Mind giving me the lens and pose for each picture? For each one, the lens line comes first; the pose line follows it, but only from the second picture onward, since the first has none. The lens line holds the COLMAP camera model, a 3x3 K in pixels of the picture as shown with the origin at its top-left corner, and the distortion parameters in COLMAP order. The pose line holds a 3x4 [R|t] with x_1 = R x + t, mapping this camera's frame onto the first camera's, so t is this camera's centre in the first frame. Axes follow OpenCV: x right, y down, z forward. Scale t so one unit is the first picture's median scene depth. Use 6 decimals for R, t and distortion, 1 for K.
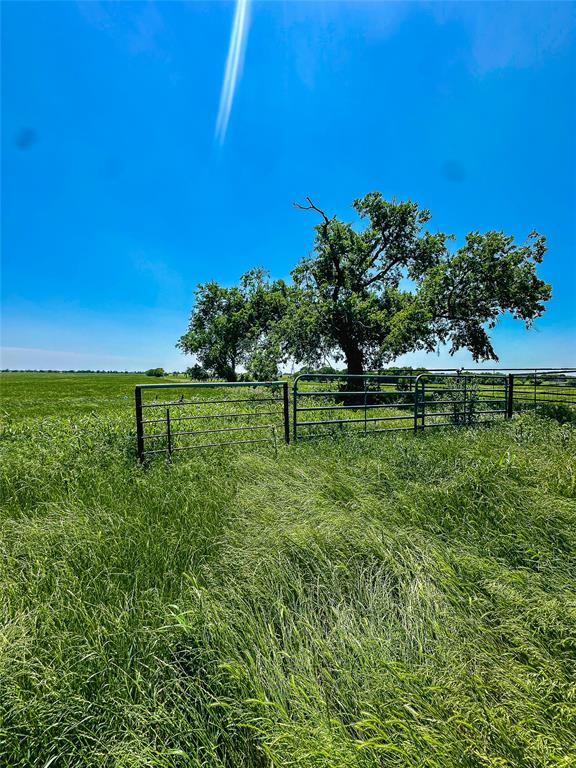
lens RADIAL K [[310.3, 0, 290.5], [0, 310.3, 386.6], [0, 0, 1]] dist [-0.003029, -0.000209]
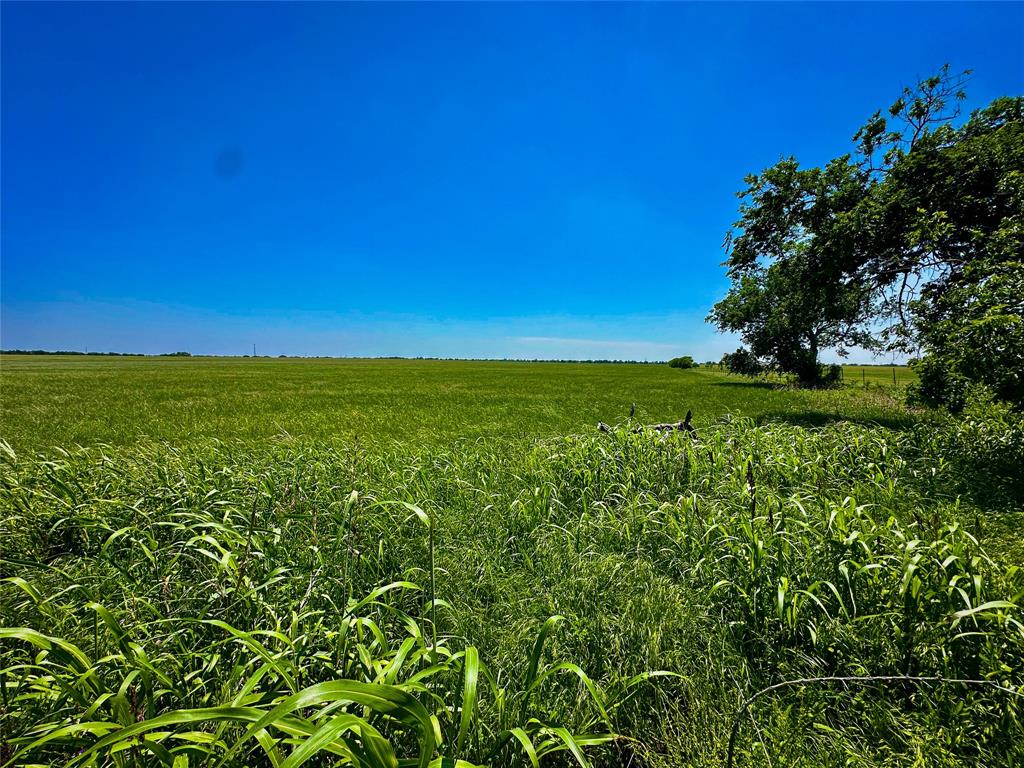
lens RADIAL K [[413.7, 0, 517.9], [0, 413.7, 388.7], [0, 0, 1]] dist [-0.003029, -0.000209]
pose [[0.703034, 0.041745, -0.709930, -0.033682], [-0.029157, 0.999128, 0.029876, -0.004316], [0.710559, -0.000304, 0.703638, 0.127995]]
